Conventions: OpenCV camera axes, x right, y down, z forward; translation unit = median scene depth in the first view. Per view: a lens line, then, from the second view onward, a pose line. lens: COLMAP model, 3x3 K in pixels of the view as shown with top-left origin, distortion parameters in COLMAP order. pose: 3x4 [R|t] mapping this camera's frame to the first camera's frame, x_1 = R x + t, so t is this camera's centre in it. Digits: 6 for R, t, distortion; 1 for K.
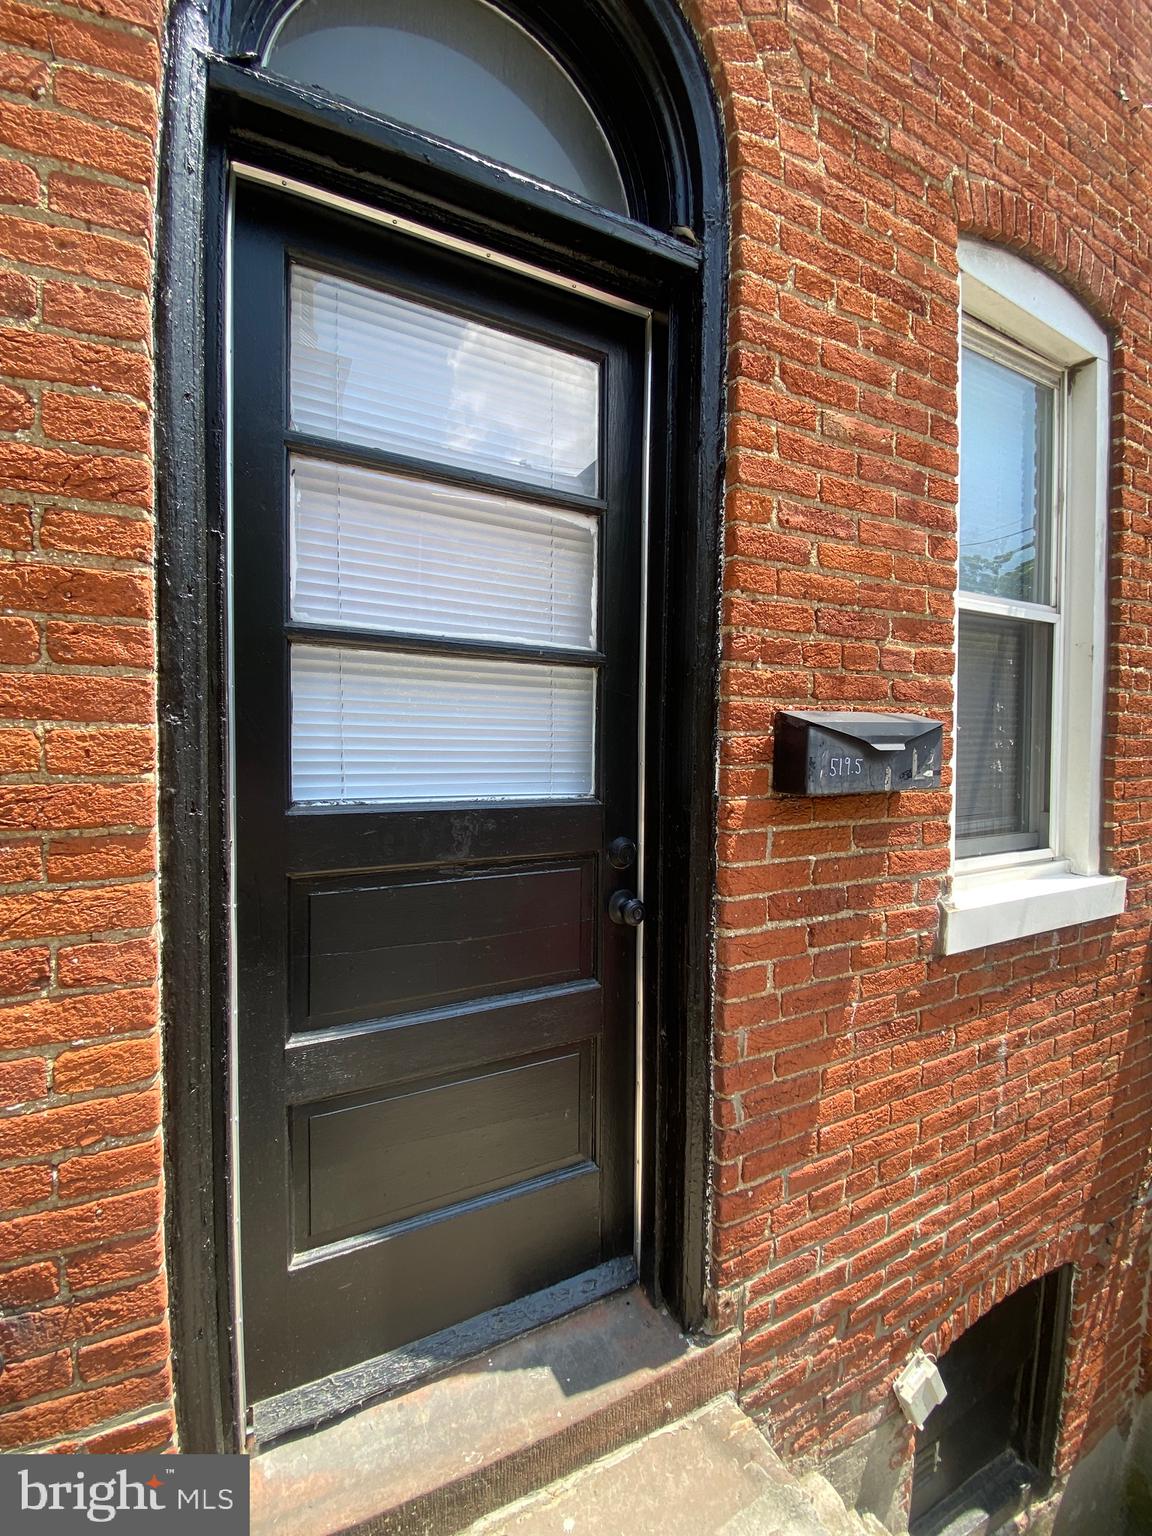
lens RADIAL K [[622.0, 0, 573.0], [0, 622.0, 774.4], [0, 0, 1]] dist [-0.011159, -0.002861]
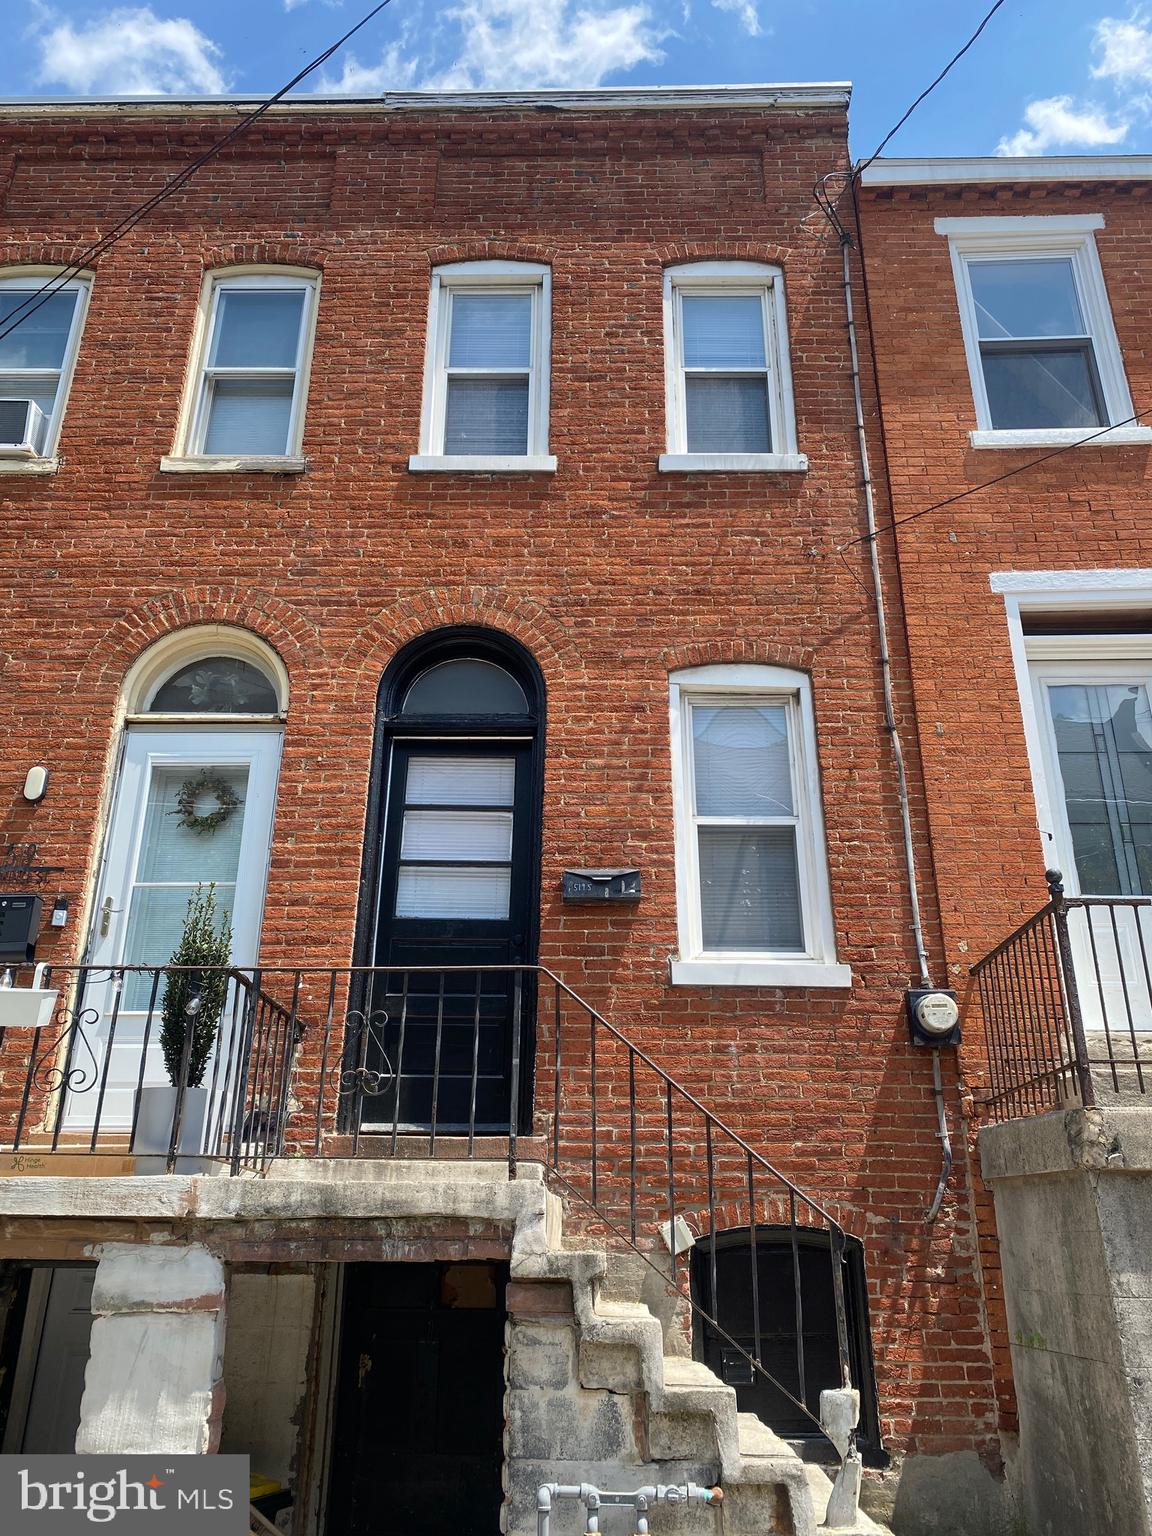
lens RADIAL K [[1148.1, 0, 571.0], [0, 1148.1, 769.0], [0, 0, 1]] dist [0.036257, -0.025138]
pose [[0.889141, -0.170376, -0.424735, 2.355848], [-0.028796, 0.905444, -0.423487, 1.463960], [0.456726, 0.388770, 0.800162, -2.833582]]
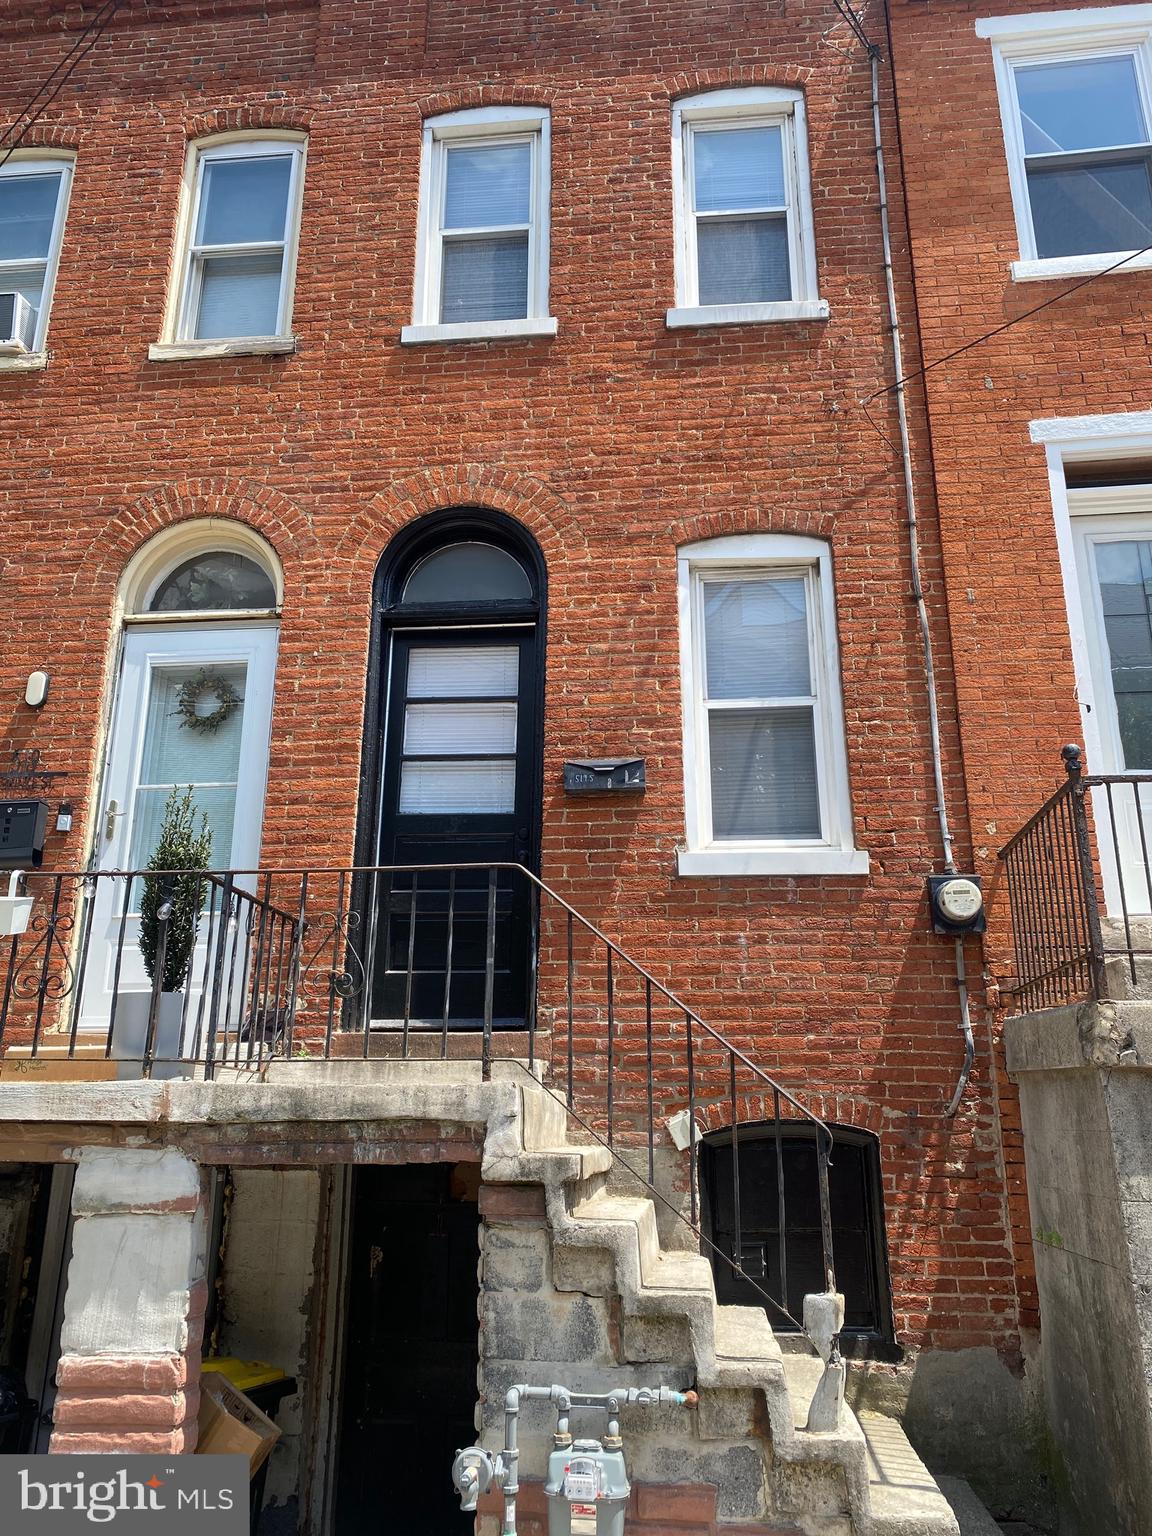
lens RADIAL K [[1148.1, 0, 573.2], [0, 1148.1, 751.3], [0, 0, 1]] dist [0.036257, -0.025138]
pose [[0.845721, -0.160450, -0.508932, 2.581643], [-0.028694, 0.938672, -0.343615, 1.367326], [0.532853, 0.305206, 0.789251, -2.493299]]
